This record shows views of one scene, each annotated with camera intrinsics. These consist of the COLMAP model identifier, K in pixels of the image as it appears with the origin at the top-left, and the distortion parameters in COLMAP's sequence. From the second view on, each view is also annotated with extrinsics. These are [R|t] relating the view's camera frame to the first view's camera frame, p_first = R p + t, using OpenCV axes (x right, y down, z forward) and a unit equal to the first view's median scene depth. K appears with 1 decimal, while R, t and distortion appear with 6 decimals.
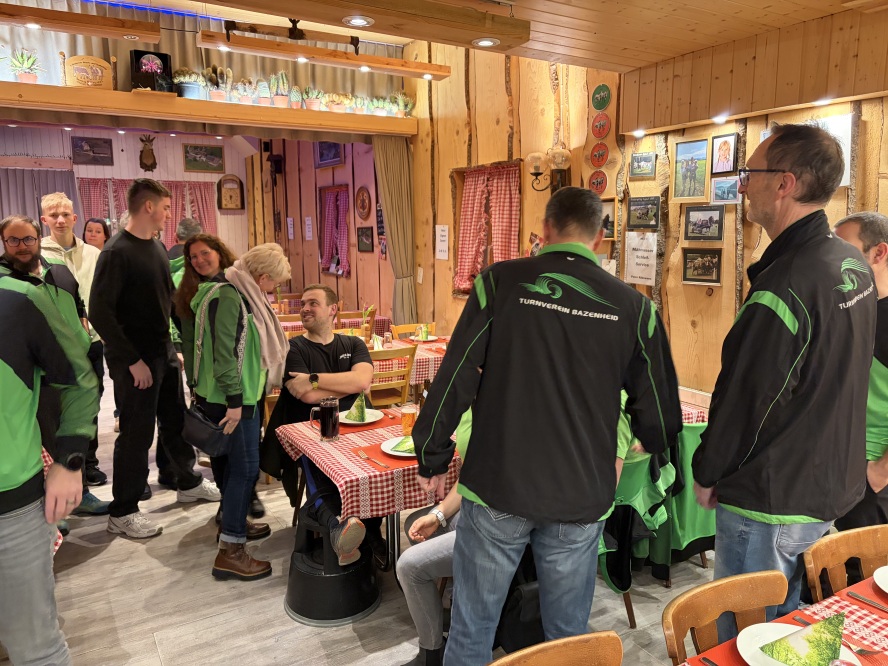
lens RADIAL K [[677.7, 0, 450.7], [0, 677.7, 334.4], [0, 0, 1]] dist [0.038699, -0.053970]
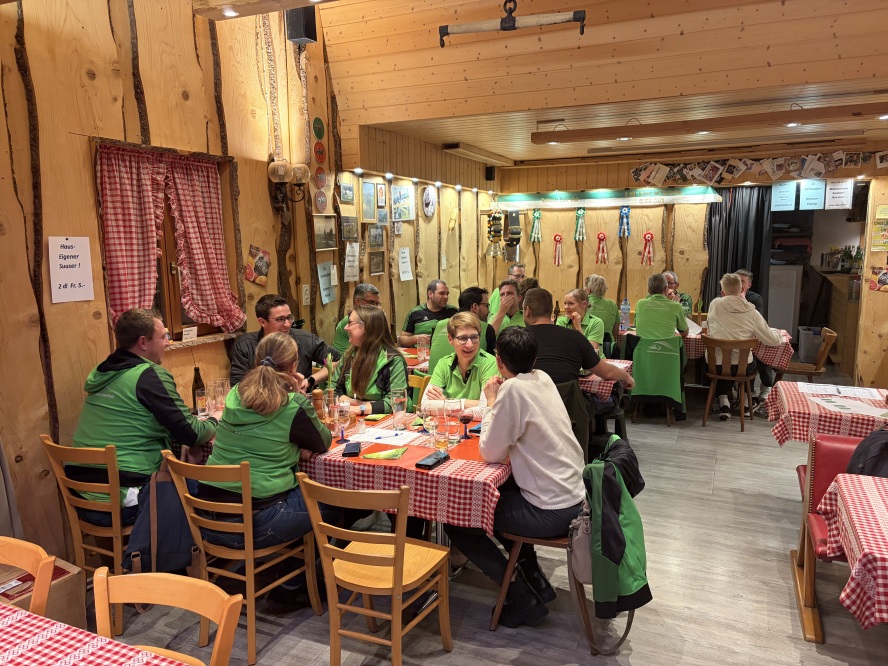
lens RADIAL K [[677.7, 0, 443.2], [0, 677.7, 339.7], [0, 0, 1]] dist [0.038699, -0.053970]
pose [[-0.581596, -0.114660, 0.805357, -0.659916], [0.136351, 0.962270, 0.235467, -0.180677], [-0.801970, 0.246758, -0.544018, 1.150269]]
